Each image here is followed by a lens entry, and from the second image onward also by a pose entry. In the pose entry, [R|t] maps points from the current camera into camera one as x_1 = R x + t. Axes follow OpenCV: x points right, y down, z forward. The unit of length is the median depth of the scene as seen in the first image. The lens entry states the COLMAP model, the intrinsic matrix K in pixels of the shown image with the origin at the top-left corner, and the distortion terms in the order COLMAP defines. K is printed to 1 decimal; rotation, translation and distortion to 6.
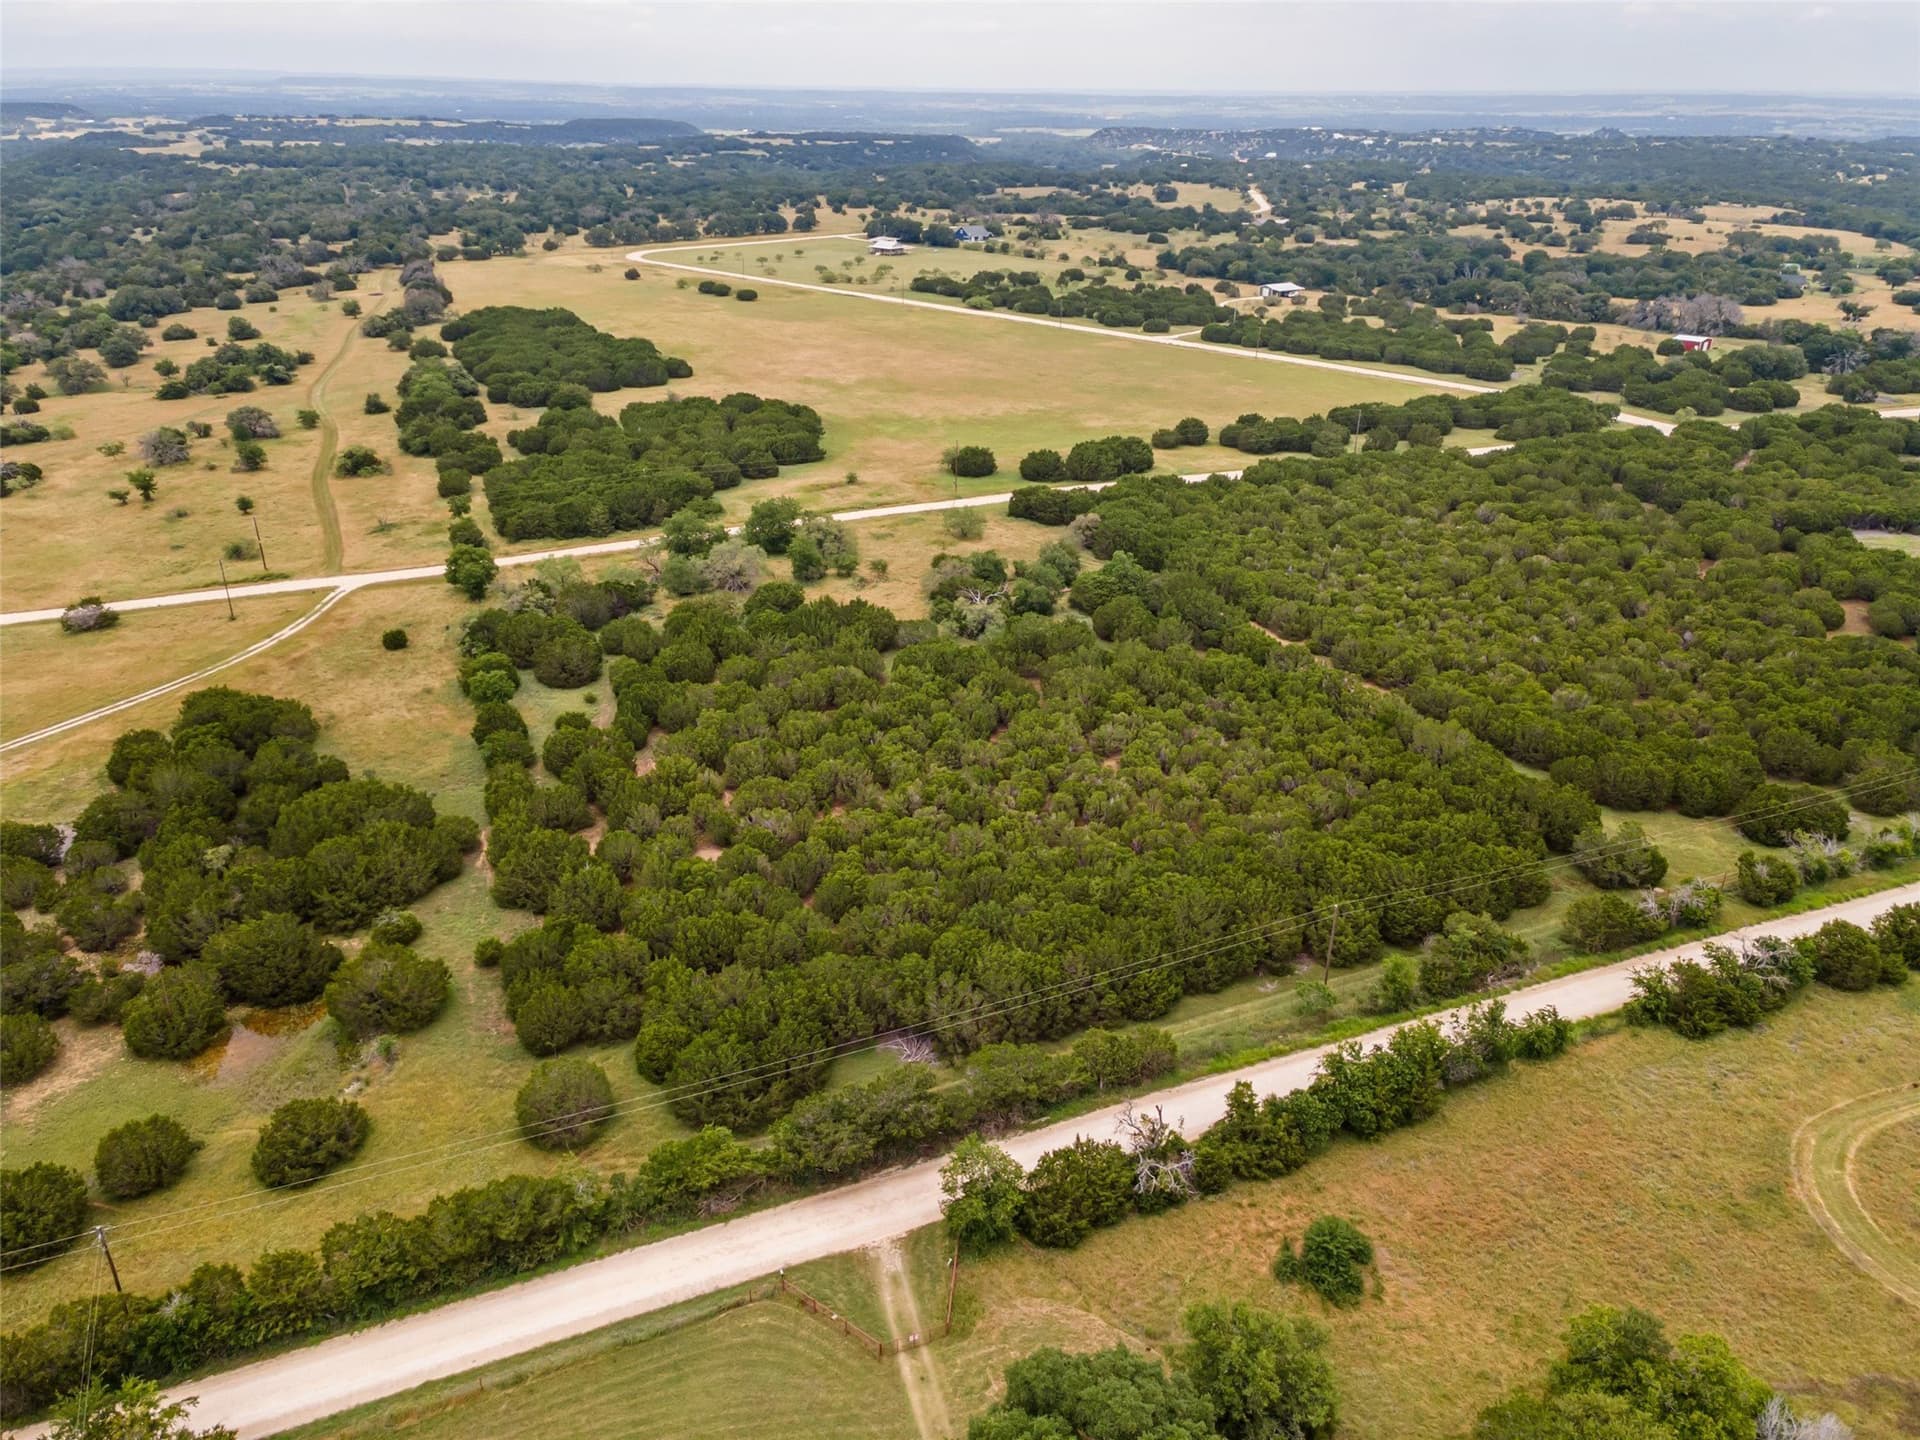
lens RADIAL K [[1393.7, 0, 966.8], [0, 1393.7, 717.2], [0, 0, 1]] dist [0.035300, 0.030093]
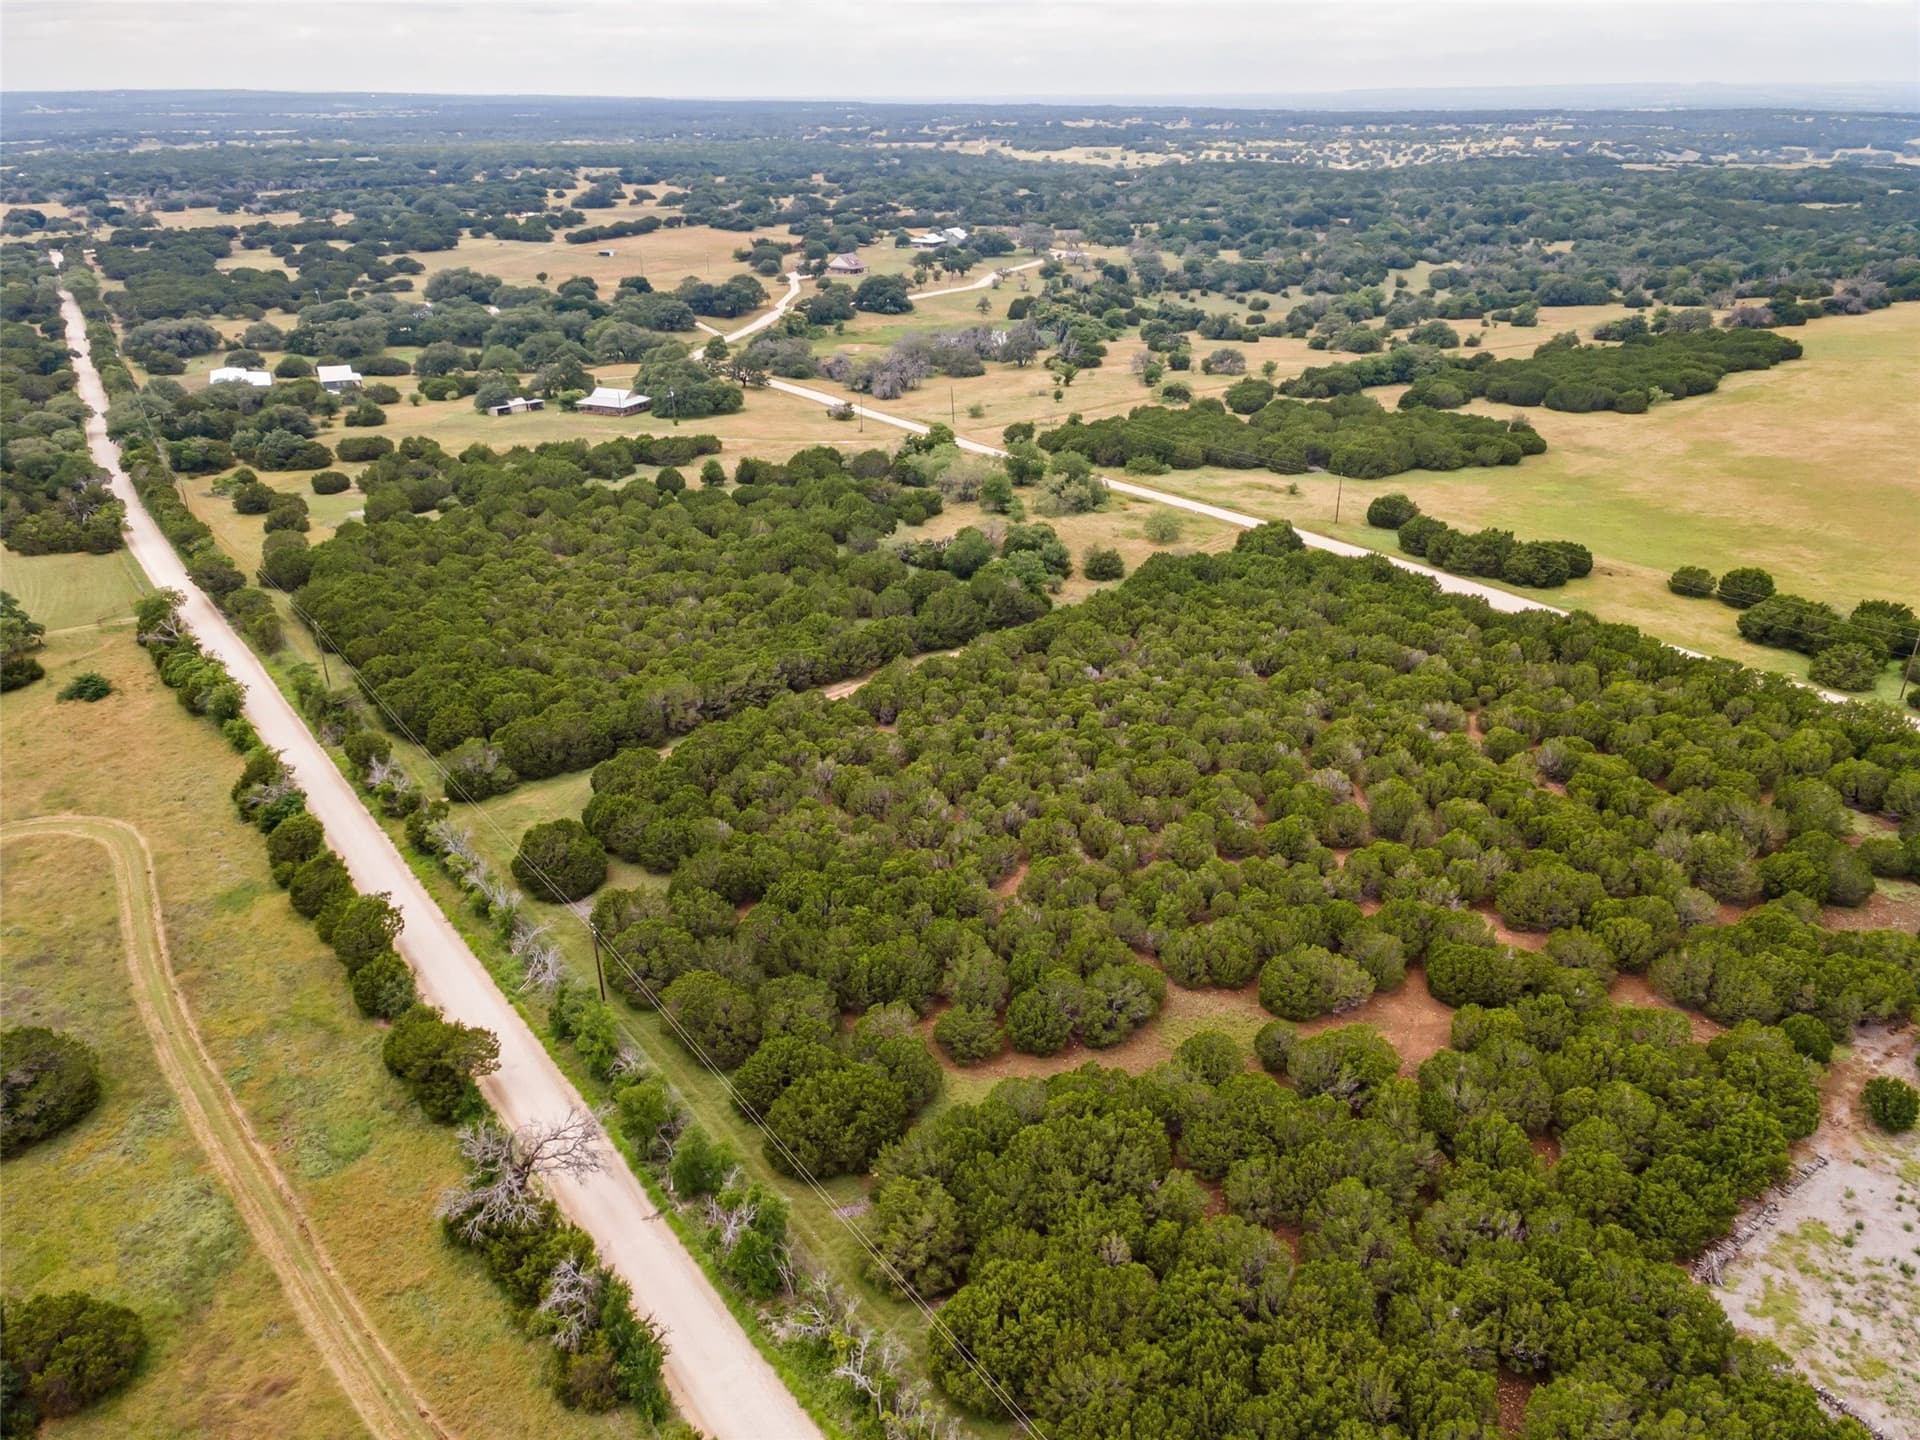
lens RADIAL K [[1393.7, 0, 960.5], [0, 1393.7, 720.1], [0, 0, 1]] dist [0.035300, 0.030093]
pose [[0.219264, 0.392688, -0.893151, 0.808308], [-0.399735, 0.871226, 0.284916, -0.216334], [0.890020, 0.294552, 0.348000, 0.496843]]
